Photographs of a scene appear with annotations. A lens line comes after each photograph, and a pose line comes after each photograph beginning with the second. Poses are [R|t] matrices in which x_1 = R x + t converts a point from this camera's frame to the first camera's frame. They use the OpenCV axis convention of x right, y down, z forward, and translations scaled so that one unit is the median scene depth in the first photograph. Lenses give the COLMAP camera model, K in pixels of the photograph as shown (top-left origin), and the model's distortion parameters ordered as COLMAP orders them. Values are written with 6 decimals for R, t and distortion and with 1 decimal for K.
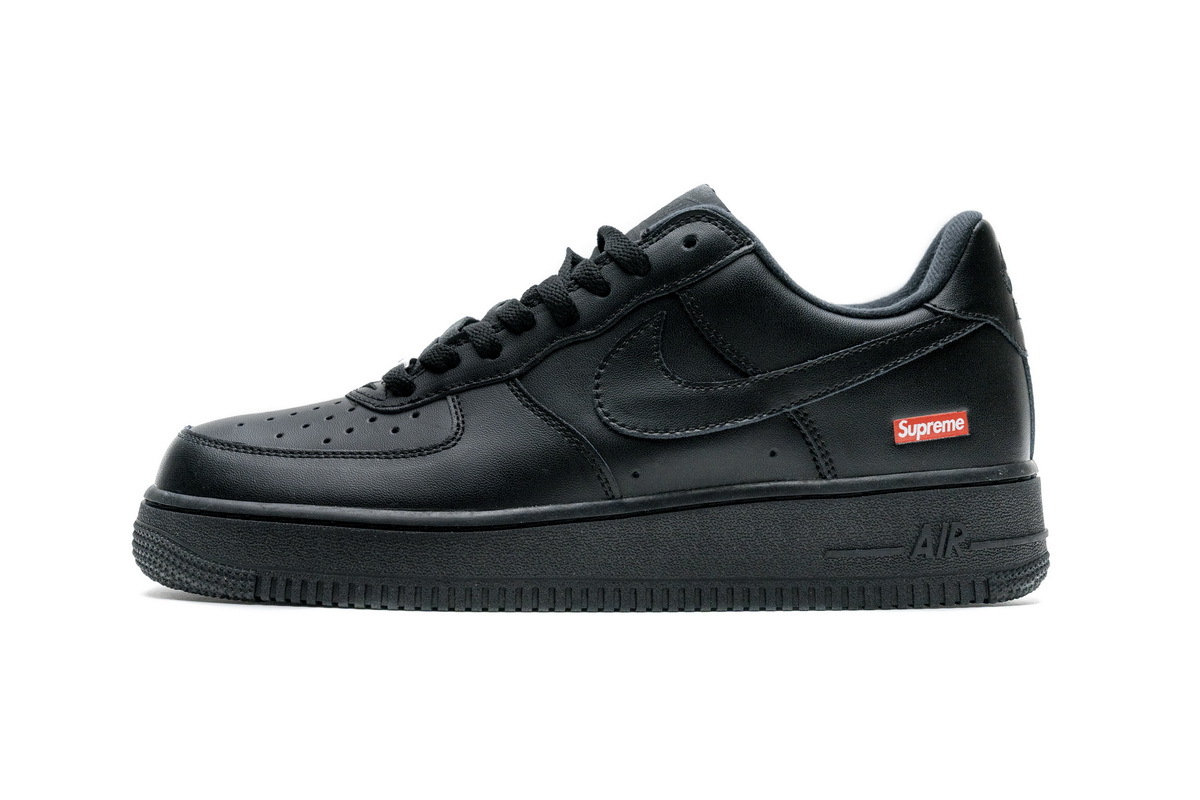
lens RADIAL K [[1811.8, 0, 609.3], [0, 1811.8, 398.8], [0, 0, 1]] dist [-0.115818, 0.000000]
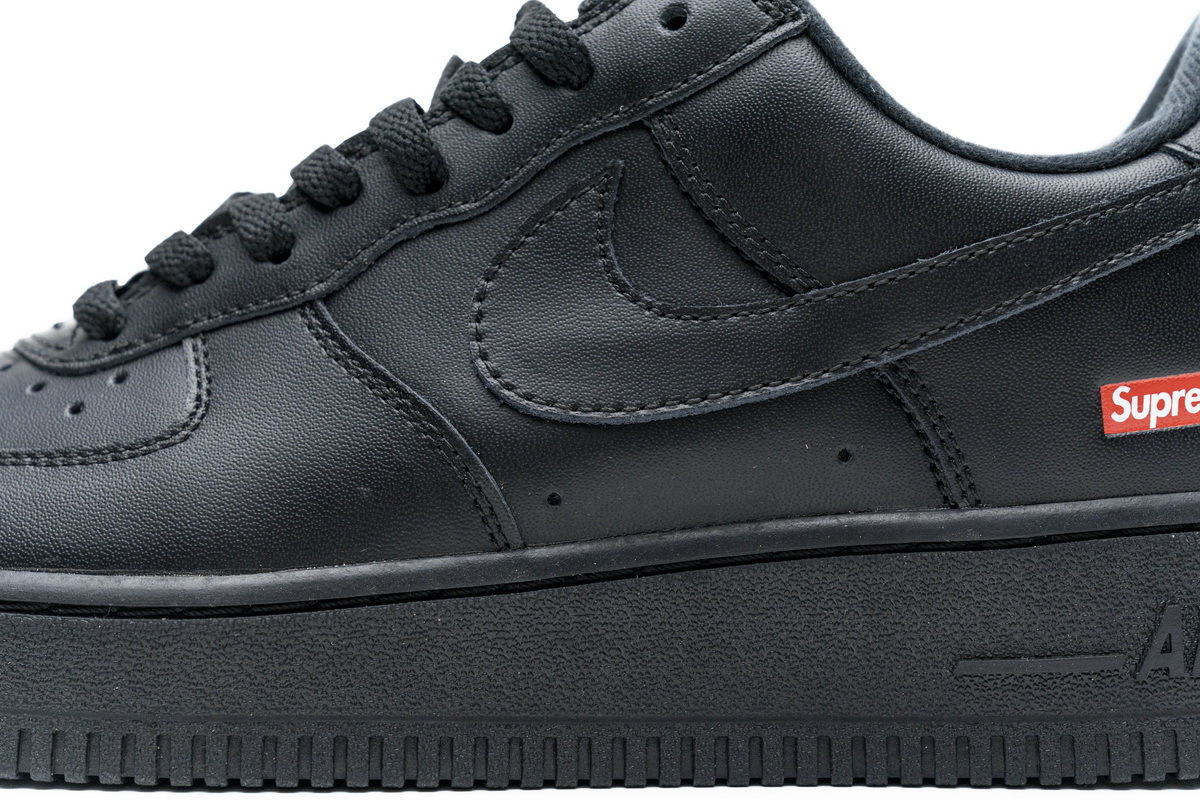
lens RADIAL K [[2480.9, 0, 602.0], [0, 2480.9, 401.2], [0, 0, 1]] dist [-0.045829, 0.000000]
pose [[0.998629, -0.000953, -0.052333, 0.060442], [0.001011, 0.999999, 0.001067, 0.015106], [0.052332, -0.001118, 0.998629, 0.342771]]
